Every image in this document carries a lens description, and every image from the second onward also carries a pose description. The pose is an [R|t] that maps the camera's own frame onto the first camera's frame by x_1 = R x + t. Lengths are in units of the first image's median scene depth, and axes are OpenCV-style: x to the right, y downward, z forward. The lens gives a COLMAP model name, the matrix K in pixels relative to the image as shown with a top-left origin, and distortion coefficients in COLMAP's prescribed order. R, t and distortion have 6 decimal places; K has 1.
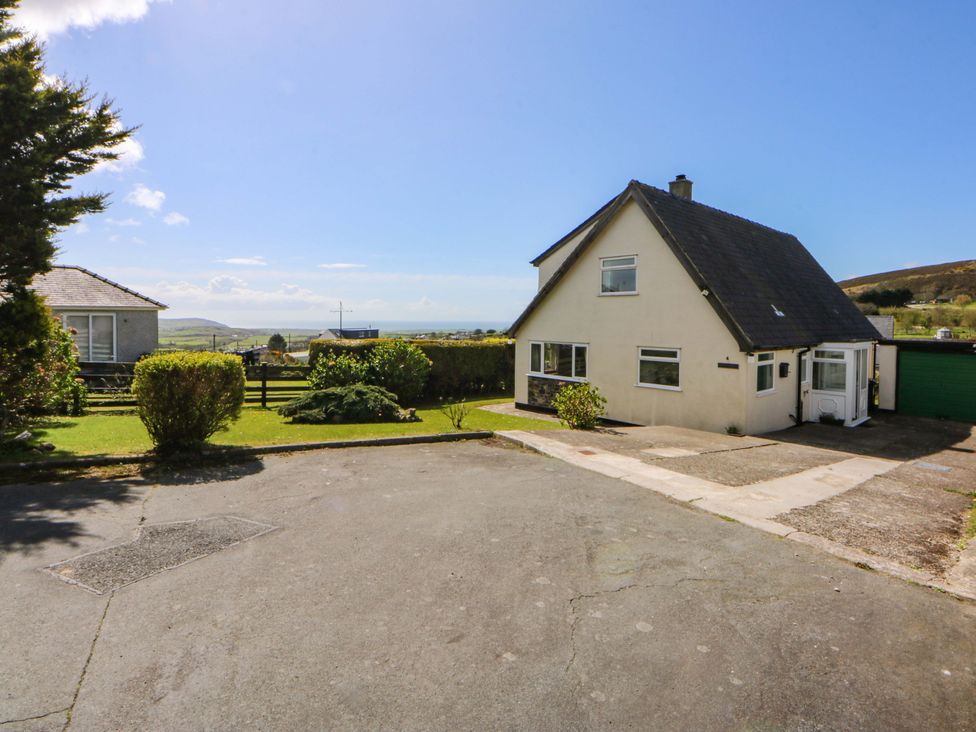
lens RADIAL K [[520.6, 0, 481.4], [0, 520.6, 316.5], [0, 0, 1]] dist [0.015122, -0.016925]
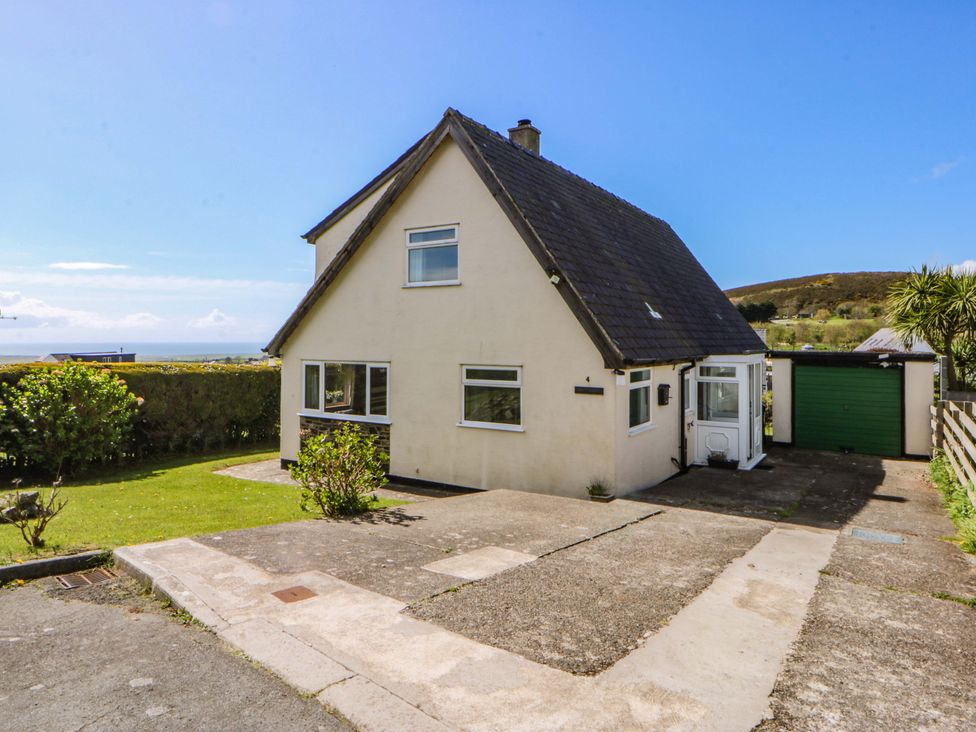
lens RADIAL K [[534.4, 0, 491.4], [0, 534.4, 319.9], [0, 0, 1]] dist [0.028142, -0.026359]
pose [[0.969917, 0.003955, 0.243403, 0.171704], [0.007913, 0.998828, -0.047759, 0.033290], [-0.243307, 0.048248, 0.968749, 0.338635]]
